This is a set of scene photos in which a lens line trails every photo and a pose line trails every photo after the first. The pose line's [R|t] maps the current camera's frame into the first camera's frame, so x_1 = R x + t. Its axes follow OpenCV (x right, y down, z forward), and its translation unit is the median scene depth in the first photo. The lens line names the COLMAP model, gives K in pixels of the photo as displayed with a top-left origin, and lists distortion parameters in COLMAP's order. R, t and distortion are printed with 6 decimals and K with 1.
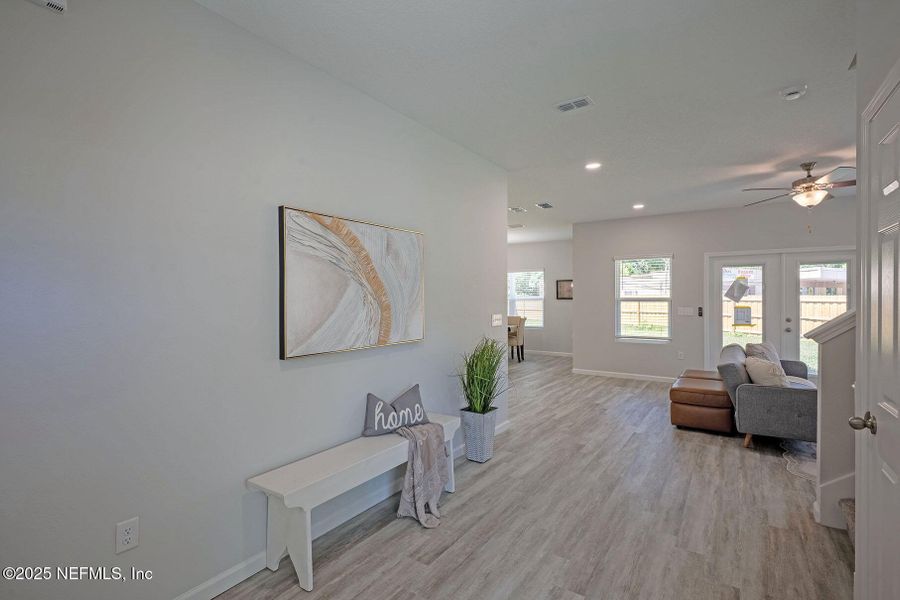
lens RADIAL K [[428.7, 0, 460.6], [0, 428.7, 297.1], [0, 0, 1]] dist [-0.004567, 0.005155]
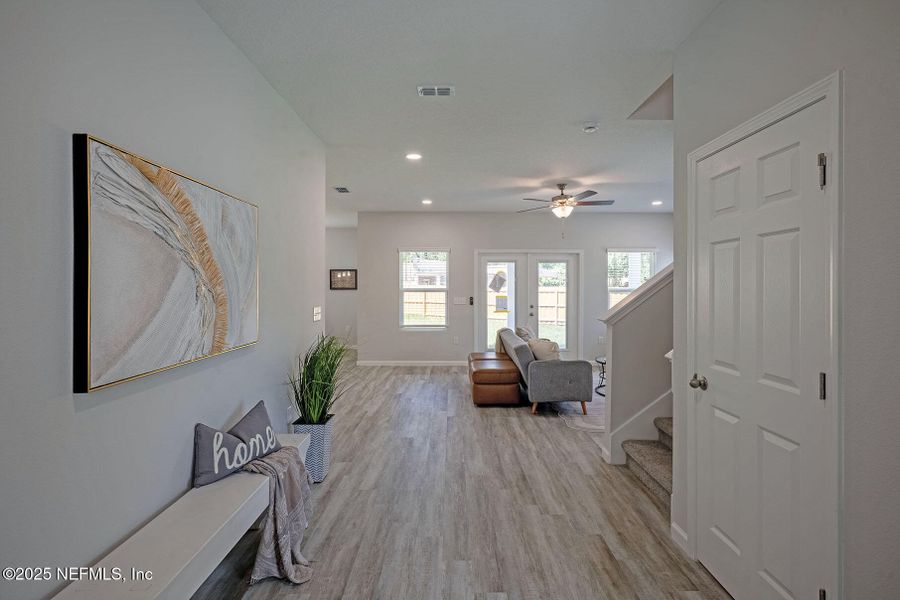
lens RADIAL K [[428.7, 0, 459.1], [0, 428.7, 285.4], [0, 0, 1]] dist [-0.004567, 0.005155]
pose [[0.829413, 0.006072, 0.558602, -0.196294], [-0.003497, 0.999978, -0.005677, -0.000726], [-0.558624, 0.002755, 0.829416, 0.134325]]
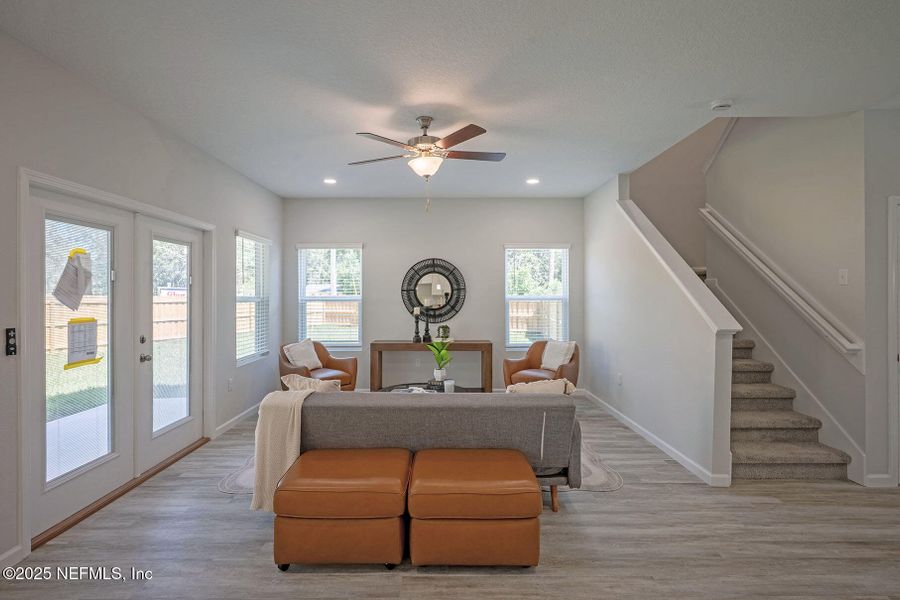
lens RADIAL K [[428.7, 0, 447.3], [0, 428.7, 295.1], [0, 0, 1]] dist [-0.004567, 0.005155]
pose [[-0.543845, 0.003115, 0.839180, 0.191754], [0.003412, 0.999993, -0.001501, -0.000138], [-0.839179, 0.002047, -0.543852, 1.690276]]
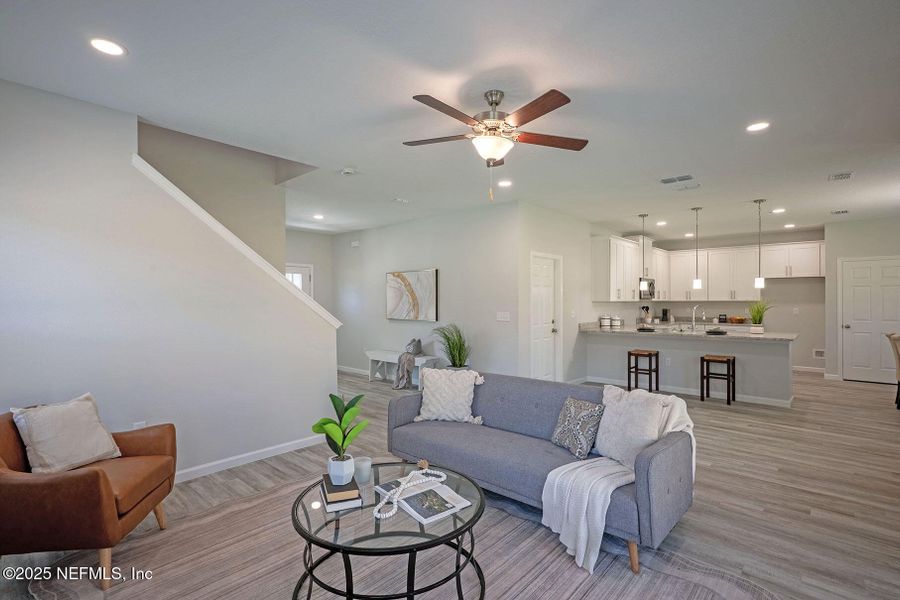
lens RADIAL K [[428.7, 0, 457.1], [0, 428.7, 301.7], [0, 0, 1]] dist [-0.004567, 0.005155]
pose [[-0.146939, 0.006654, -0.989123, 1.775915], [0.000498, 0.999978, 0.006653, -0.005430], [0.989145, 0.000485, -0.146939, 1.276956]]
